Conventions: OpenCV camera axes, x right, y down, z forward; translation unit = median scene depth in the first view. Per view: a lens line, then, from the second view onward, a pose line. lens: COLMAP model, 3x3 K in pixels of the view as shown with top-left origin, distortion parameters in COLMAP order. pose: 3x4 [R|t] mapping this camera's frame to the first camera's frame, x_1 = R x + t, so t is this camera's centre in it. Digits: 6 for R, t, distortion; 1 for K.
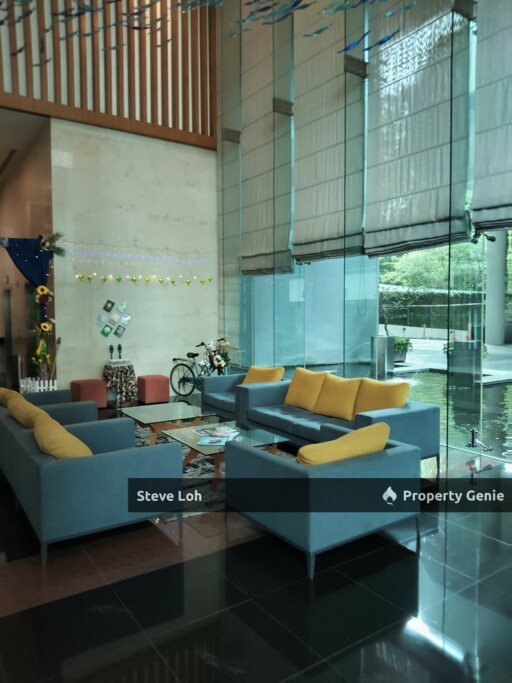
lens RADIAL K [[504.5, 0, 257.7], [0, 504.5, 340.0], [0, 0, 1]] dist [0.008491, -0.006531]
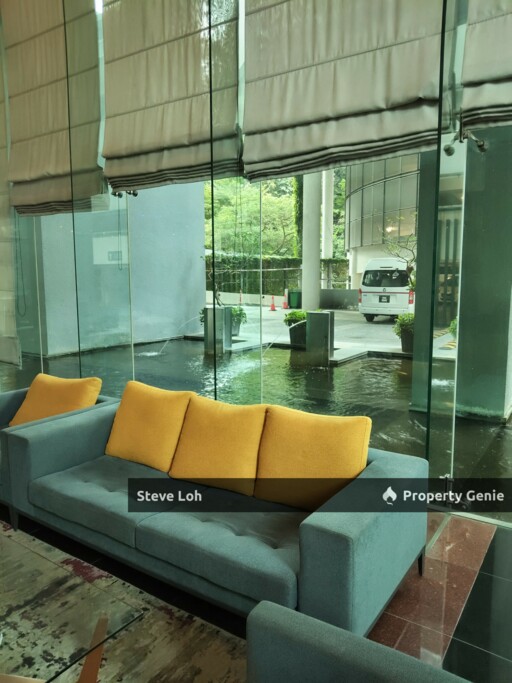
lens RADIAL K [[504.5, 0, 257.7], [0, 504.5, 340.0], [0, 0, 1]] dist [0.008491, -0.006531]
pose [[0.928092, -0.043464, 0.369805, 0.008778], [0.017407, 0.997143, 0.073510, -0.021882], [-0.371944, -0.061787, 0.926197, 0.397786]]
